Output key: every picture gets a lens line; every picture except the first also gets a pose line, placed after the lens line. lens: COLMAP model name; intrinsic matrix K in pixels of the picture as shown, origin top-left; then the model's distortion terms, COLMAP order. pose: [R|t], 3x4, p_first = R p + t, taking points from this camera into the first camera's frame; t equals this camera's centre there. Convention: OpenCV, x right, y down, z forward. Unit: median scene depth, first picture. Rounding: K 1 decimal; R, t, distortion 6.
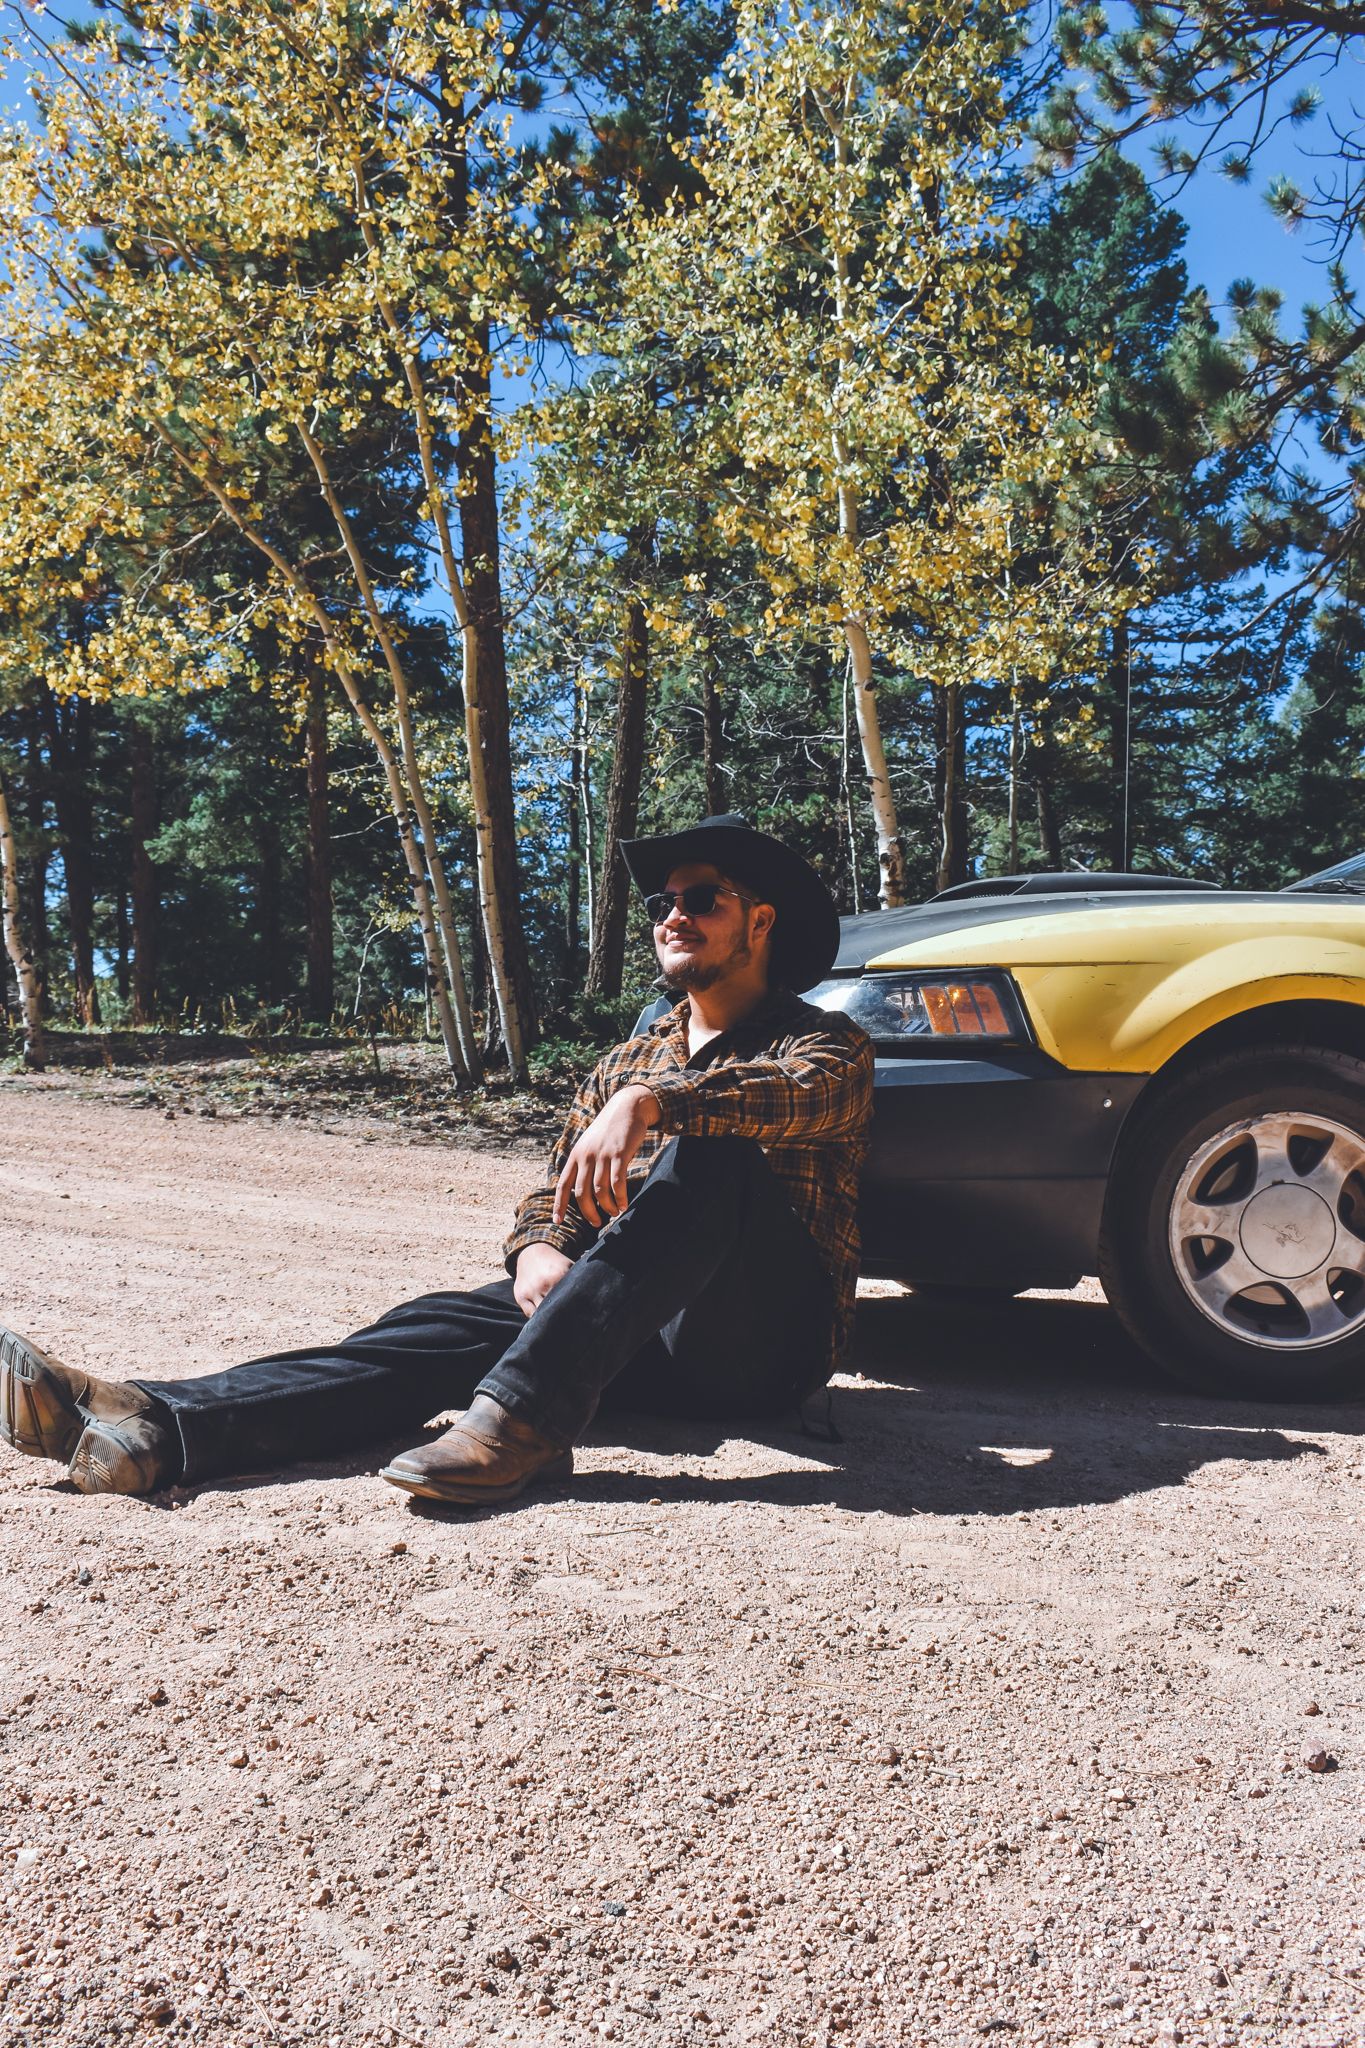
lens RADIAL K [[1961.5, 0, 678.0], [0, 1961.5, 1025.8], [0, 0, 1]] dist [0.020522, 0.000000]
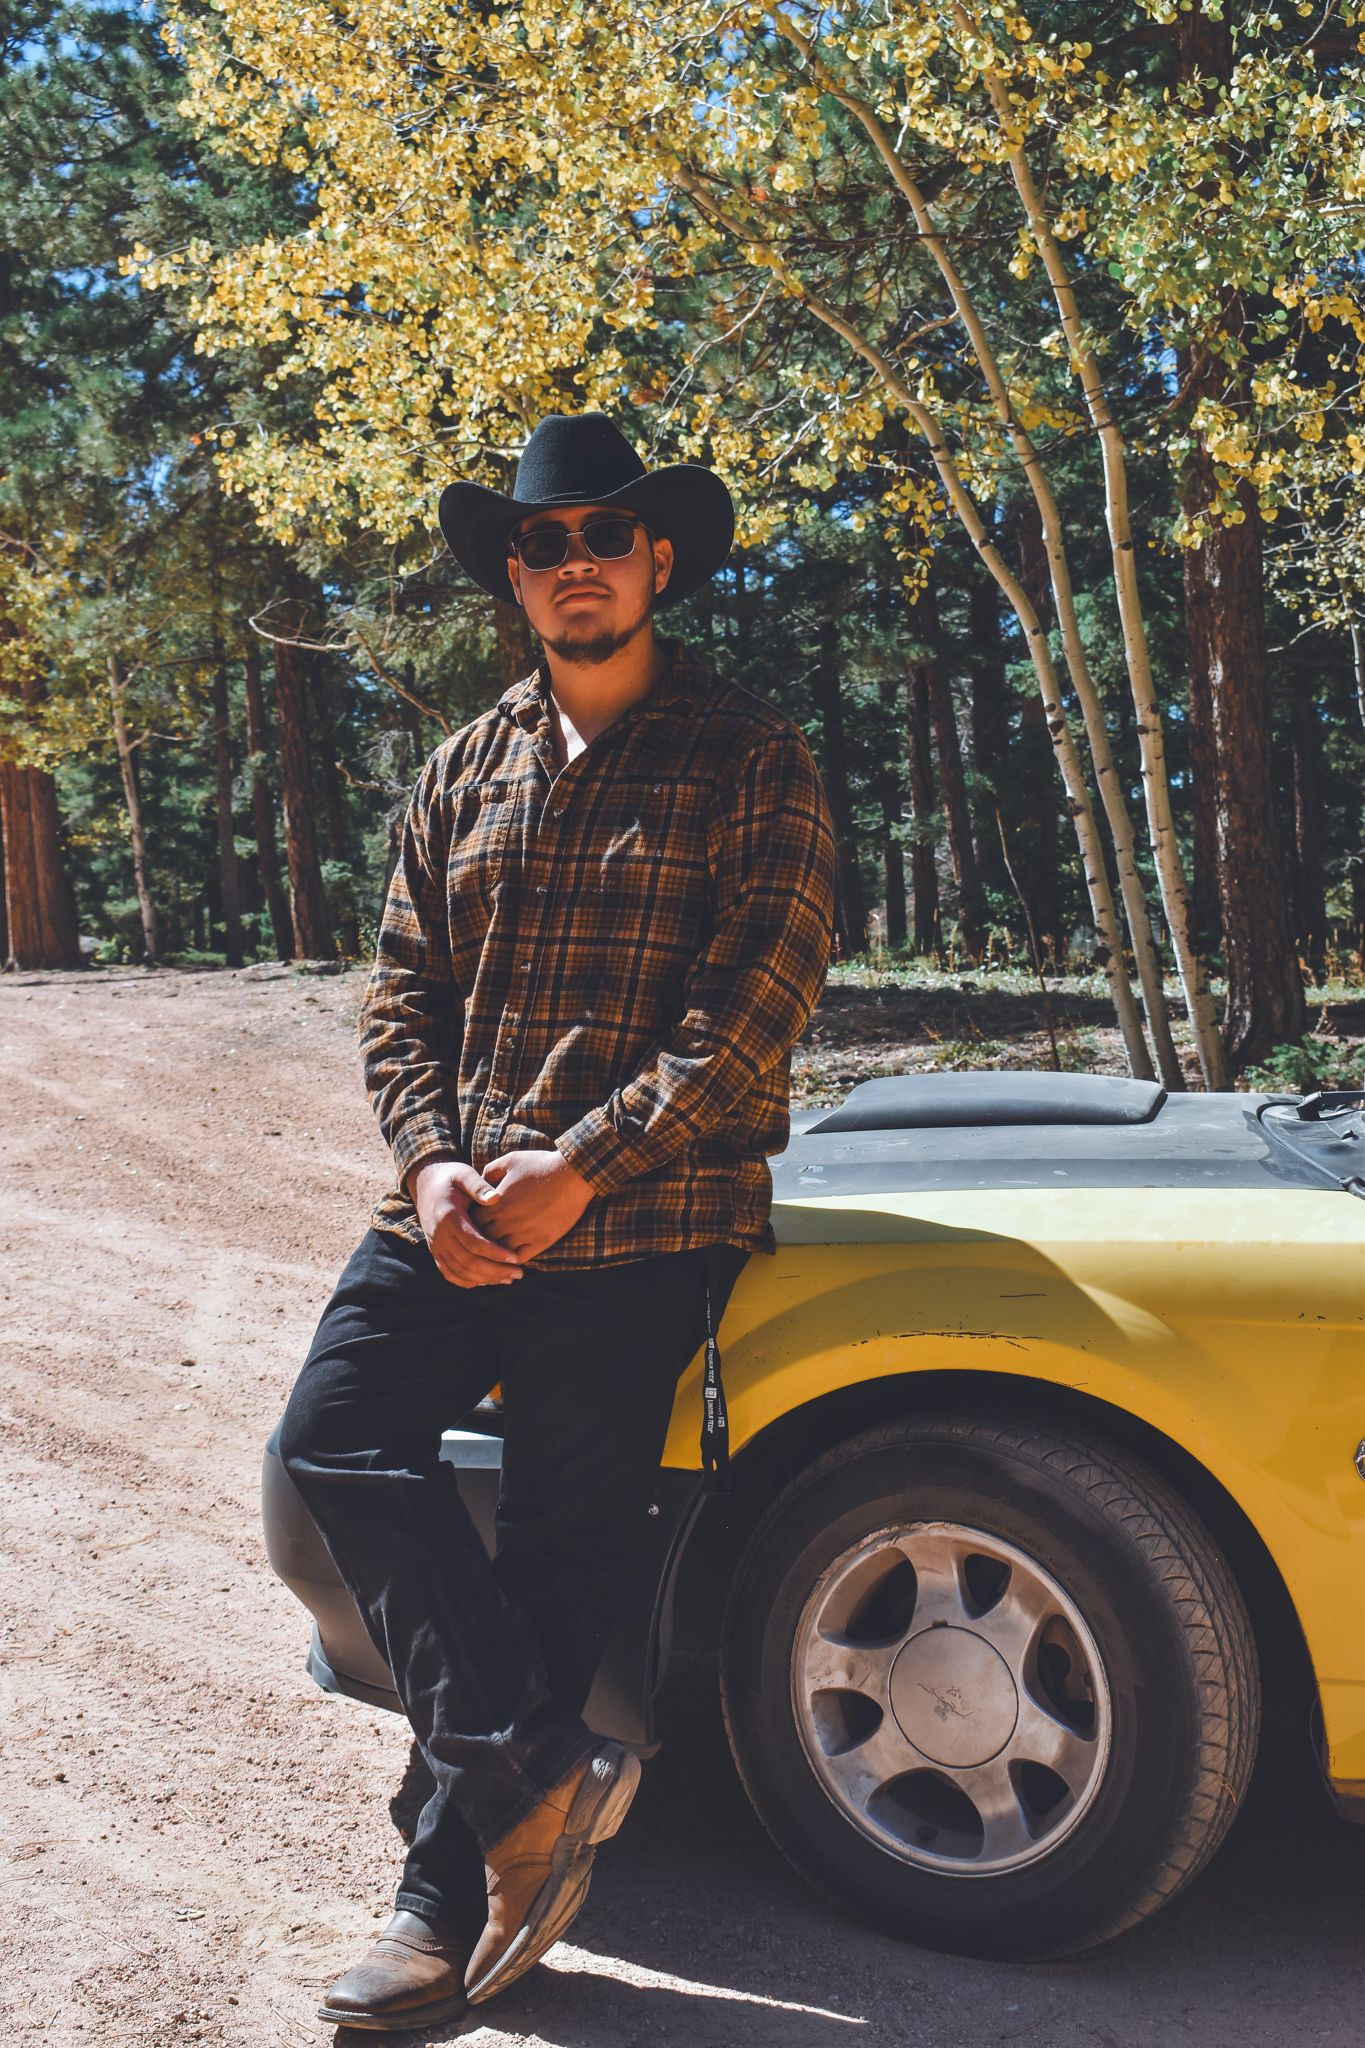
lens RADIAL K [[3041.5, 0, 681.6], [0, 3041.5, 1023.2], [0, 0, 1]] dist [0.014283, 0.000000]
pose [[0.901769, 0.010887, -0.432082, 0.670370], [0.010310, 0.998856, 0.046686, -0.173919], [0.432096, -0.046555, 0.900625, 0.037210]]
